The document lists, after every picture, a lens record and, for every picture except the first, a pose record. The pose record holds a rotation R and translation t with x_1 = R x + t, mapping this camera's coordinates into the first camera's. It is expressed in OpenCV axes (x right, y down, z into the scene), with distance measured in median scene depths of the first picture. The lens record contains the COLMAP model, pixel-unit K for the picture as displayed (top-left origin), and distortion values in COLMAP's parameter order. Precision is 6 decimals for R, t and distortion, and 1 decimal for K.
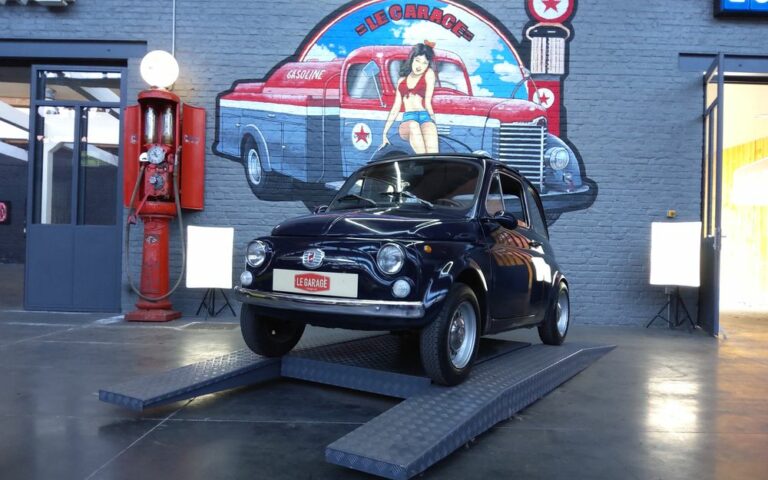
lens RADIAL K [[575.8, 0, 383.0], [0, 575.8, 248.2], [0, 0, 1]] dist [0.042713, -0.087021]
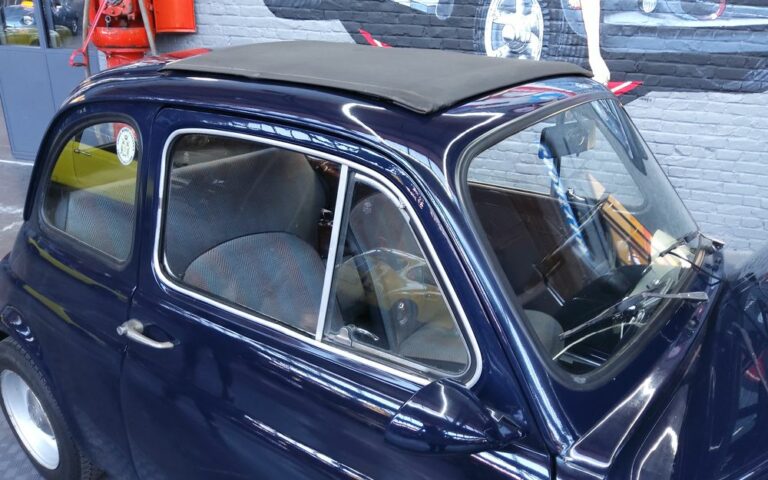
lens RADIAL K [[588.6, 0, 381.9], [0, 588.6, 255.1], [0, 0, 1]] dist [-0.018298, -0.009876]
pose [[0.968796, 0.110597, -0.221818, 0.066303], [-0.010507, 0.912451, 0.409050, -0.109585], [0.247638, -0.393955, 0.885141, 0.368040]]
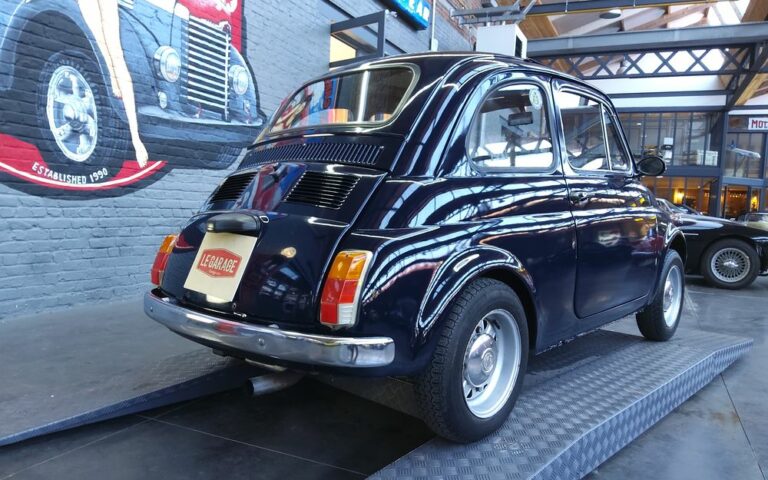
lens RADIAL K [[577.9, 0, 384.0], [0, 577.9, 240.0], [0, 0, 1]] dist [0.126244, -0.197918]
pose [[0.410215, -0.064935, 0.909674, -0.381500], [-0.037634, 0.995407, 0.088026, -0.010793], [-0.911212, -0.070344, 0.405887, 0.461692]]
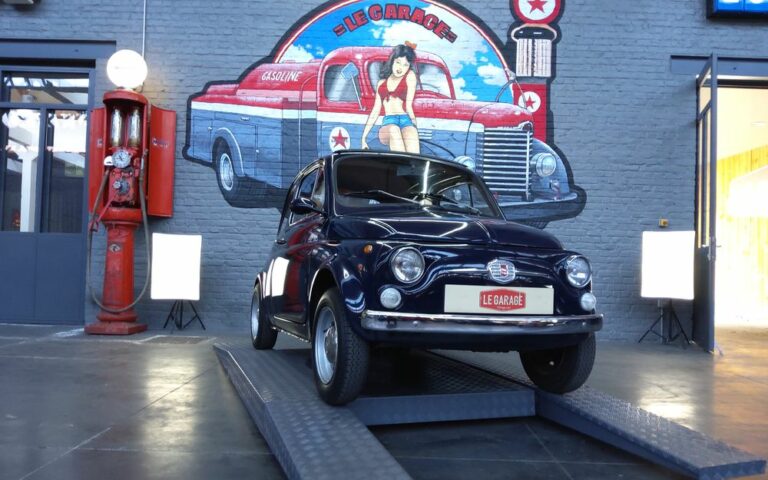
lens RADIAL K [[575.8, 0, 383.0], [0, 575.8, 248.2], [0, 0, 1]] dist [0.042713, -0.087021]
pose [[0.999989, 0.003687, 0.003036, 0.033000], [-0.003617, 0.999739, -0.022537, 0.005241], [-0.003118, 0.022526, 0.999741, 0.049325]]
